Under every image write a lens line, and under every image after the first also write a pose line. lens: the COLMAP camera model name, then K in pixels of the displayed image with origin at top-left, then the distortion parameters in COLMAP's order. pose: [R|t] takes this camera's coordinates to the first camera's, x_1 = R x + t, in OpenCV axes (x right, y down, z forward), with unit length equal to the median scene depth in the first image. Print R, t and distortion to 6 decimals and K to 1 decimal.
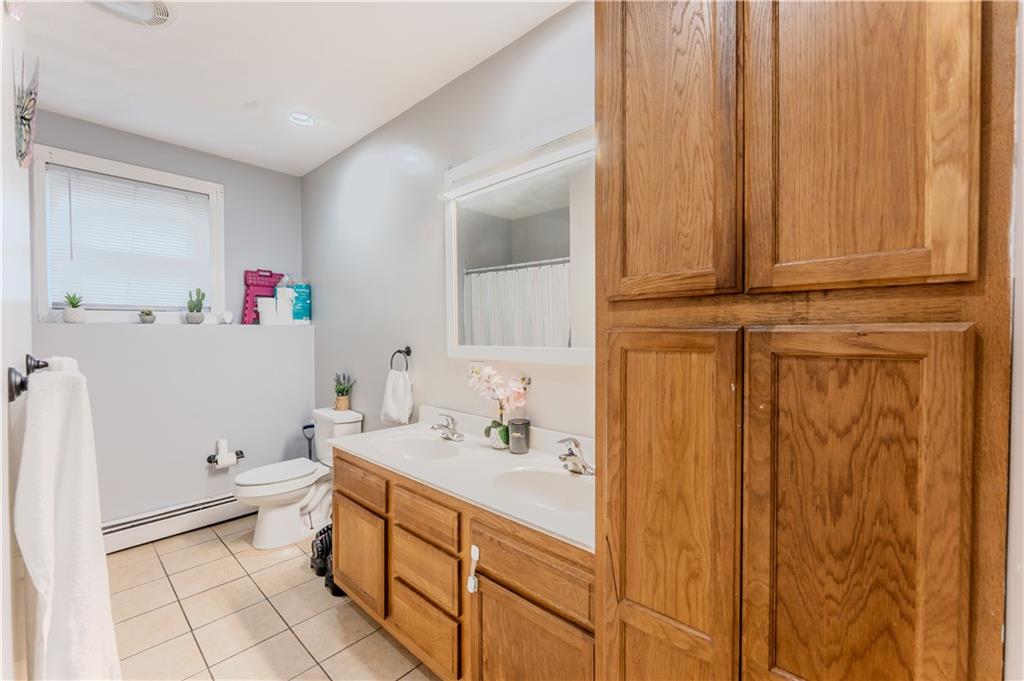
lens RADIAL K [[412.3, 0, 512.0], [0, 412.3, 340.5], [0, 0, 1]] dist [-0.001837, -0.000644]
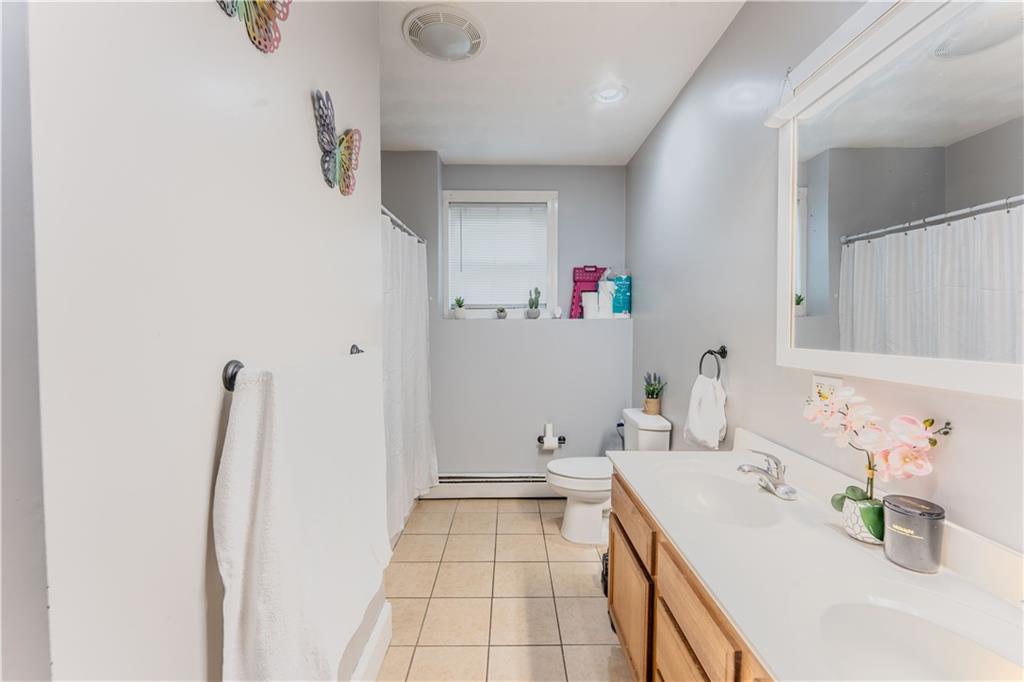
lens RADIAL K [[412.3, 0, 512.0], [0, 412.3, 341.0], [0, 0, 1]] dist [-0.001837, -0.000644]
pose [[0.683241, 0.028664, -0.729631, 0.031042], [-0.015315, 0.999572, 0.024928, -0.007260], [0.730033, -0.005857, 0.683387, 0.208740]]
